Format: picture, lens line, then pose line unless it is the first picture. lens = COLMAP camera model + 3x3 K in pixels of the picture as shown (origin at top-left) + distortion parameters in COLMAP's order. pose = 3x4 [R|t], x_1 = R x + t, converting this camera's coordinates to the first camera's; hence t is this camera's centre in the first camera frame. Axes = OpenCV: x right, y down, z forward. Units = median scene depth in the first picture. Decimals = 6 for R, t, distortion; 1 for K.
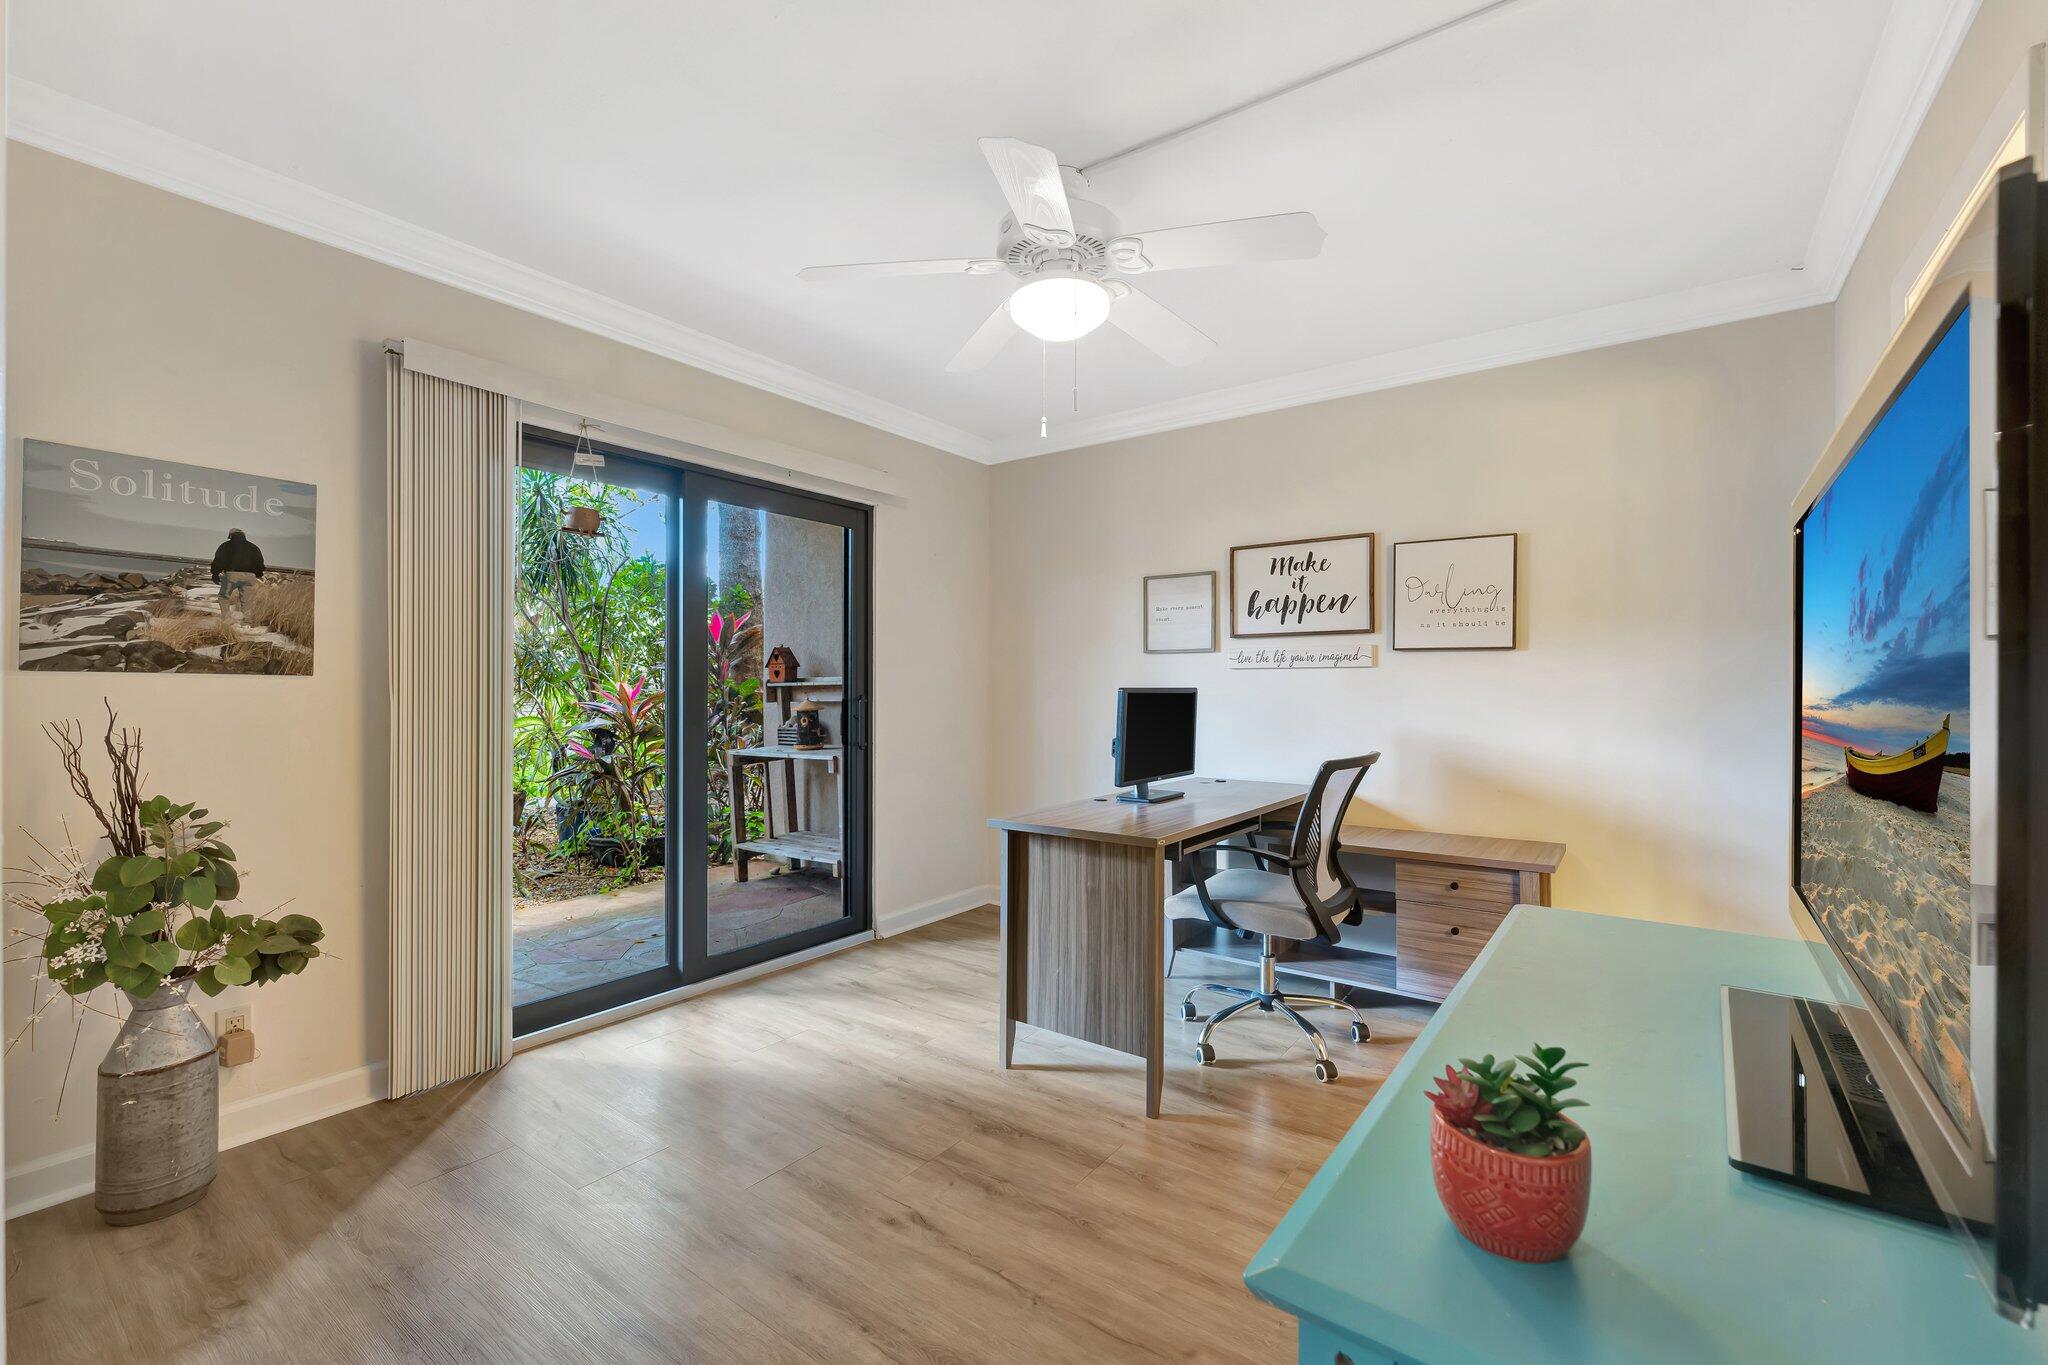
lens RADIAL K [[879.5, 0, 1010.9], [0, 879.5, 677.5], [0, 0, 1]] dist [-0.004722, 0.000075]
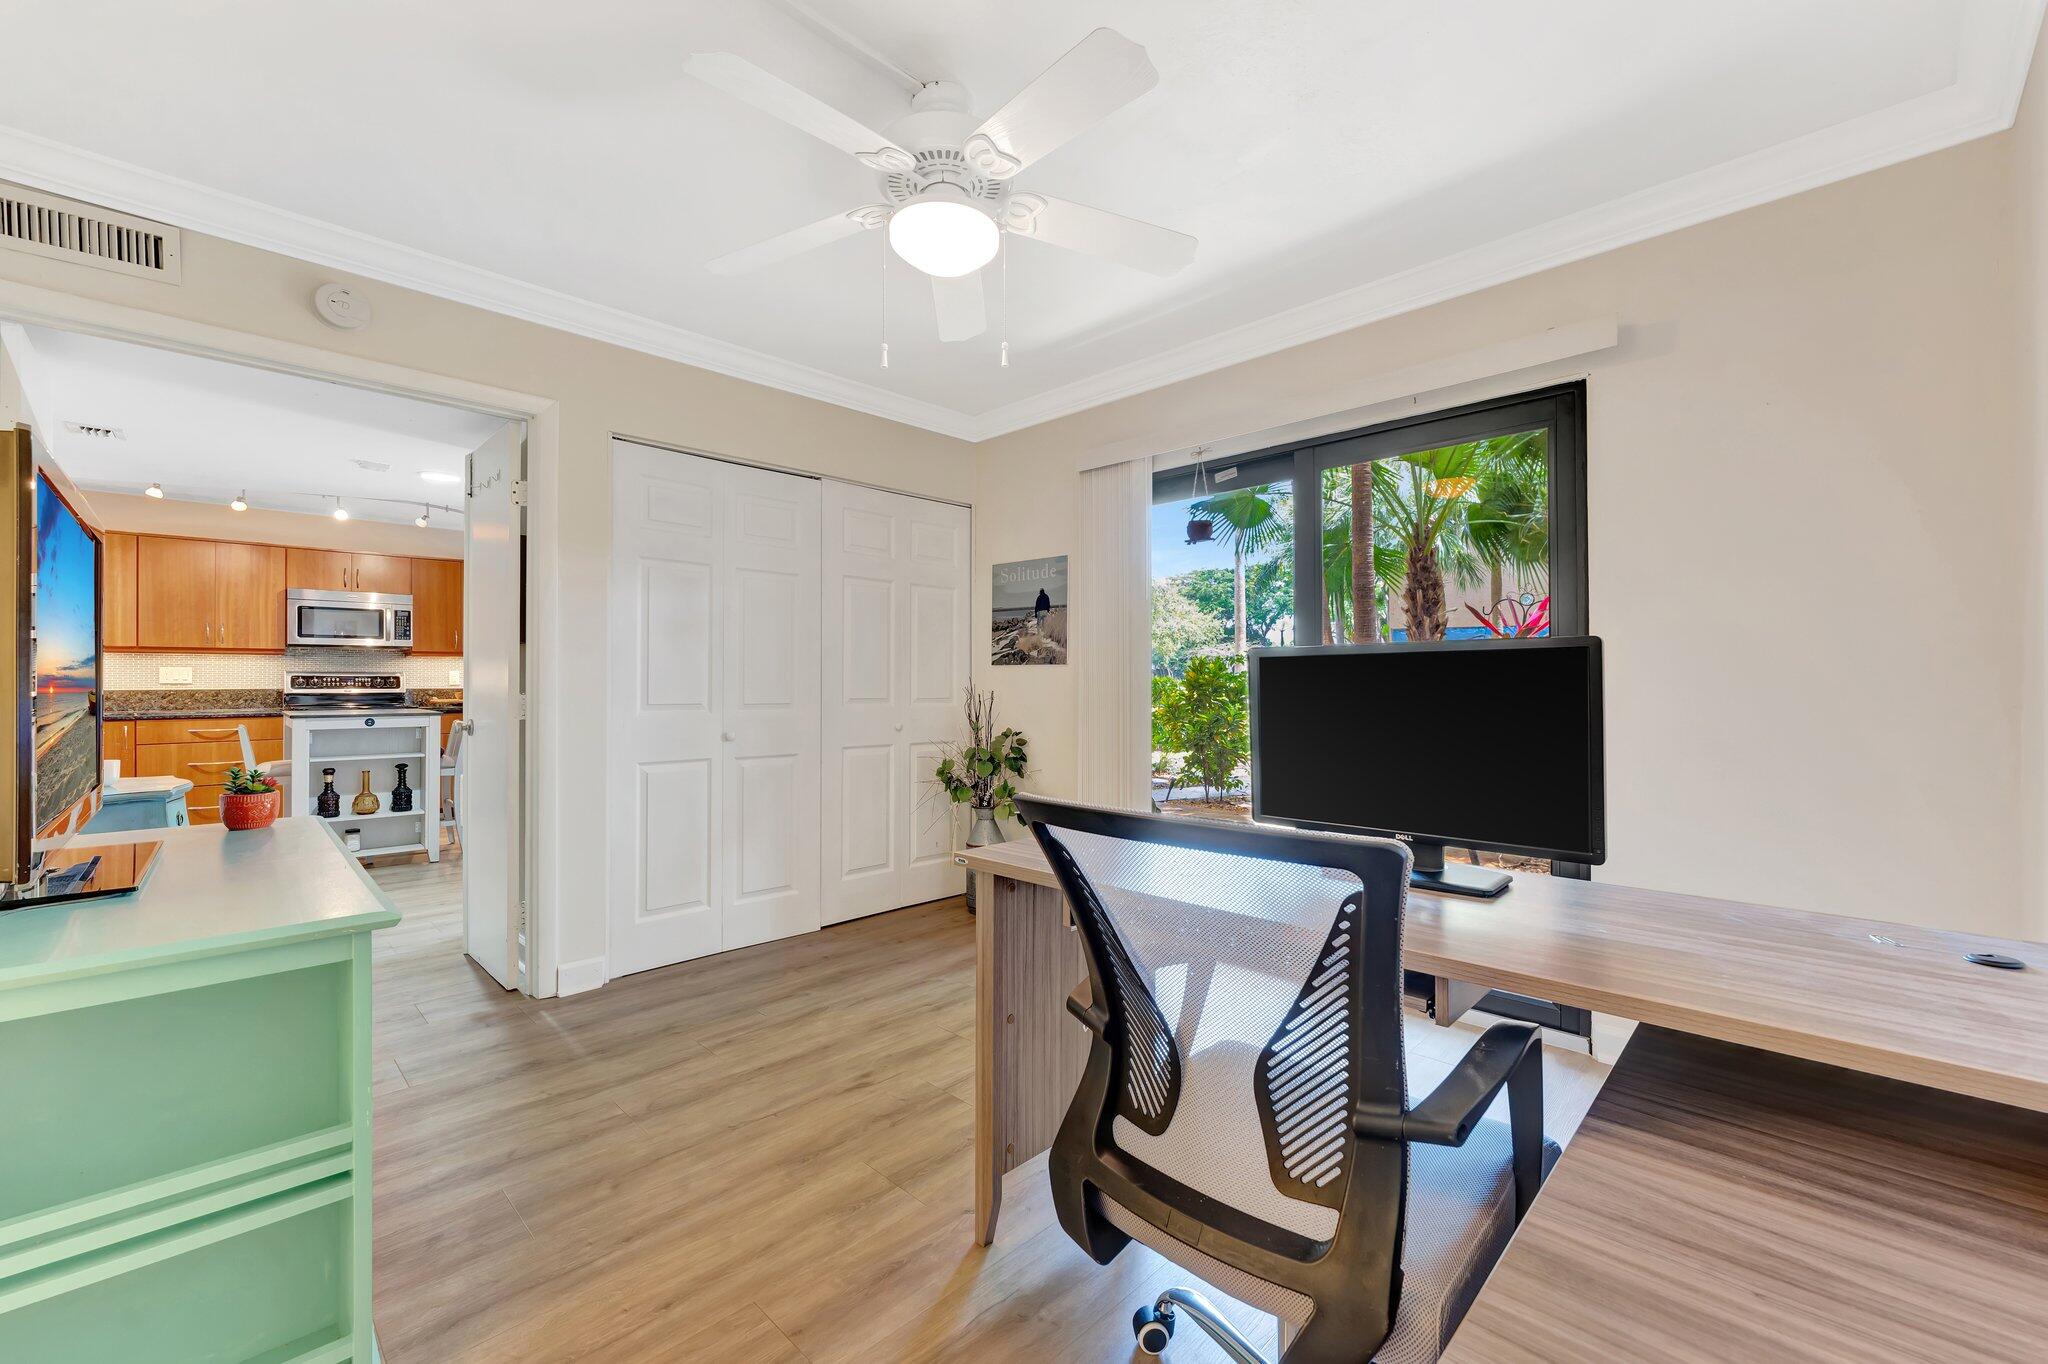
lens RADIAL K [[833.7, 0, 1027.2], [0, 833.7, 676.5], [0, 0, 1]] dist [-0.002107, -0.001083]
pose [[-0.147675, -0.012565, -0.988956, 0.928335], [0.011929, 0.999824, -0.014484, 0.048888], [0.988964, -0.013937, -0.147499, 1.262510]]
